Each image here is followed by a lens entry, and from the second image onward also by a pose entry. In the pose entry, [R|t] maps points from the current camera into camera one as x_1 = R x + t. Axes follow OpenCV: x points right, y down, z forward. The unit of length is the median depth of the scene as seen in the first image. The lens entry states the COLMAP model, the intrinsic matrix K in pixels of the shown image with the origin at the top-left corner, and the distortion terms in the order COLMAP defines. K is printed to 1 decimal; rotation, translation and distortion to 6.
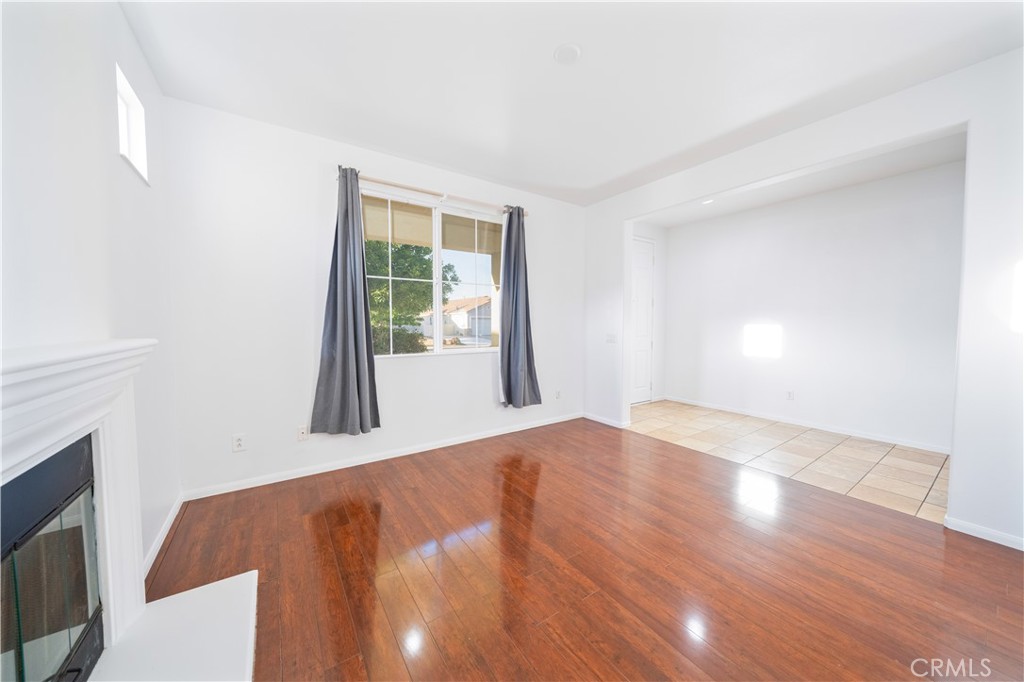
lens RADIAL K [[350.0, 0, 513.0], [0, 350.0, 338.1], [0, 0, 1]] dist [-0.001732, -0.000140]
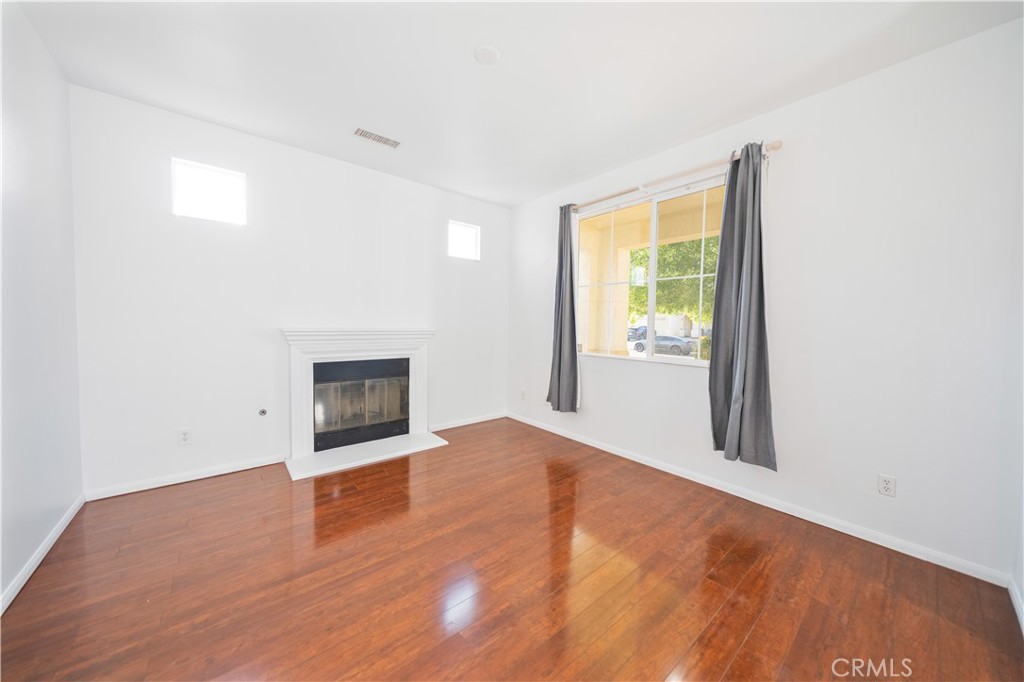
lens RADIAL K [[350.0, 0, 513.0], [0, 350.0, 338.1], [0, 0, 1]] dist [-0.001732, -0.000140]
pose [[0.094572, 0.045057, -0.994498, 0.782779], [-0.058937, 0.997476, 0.039588, -0.032035], [0.993772, 0.054869, 0.096989, 0.672676]]
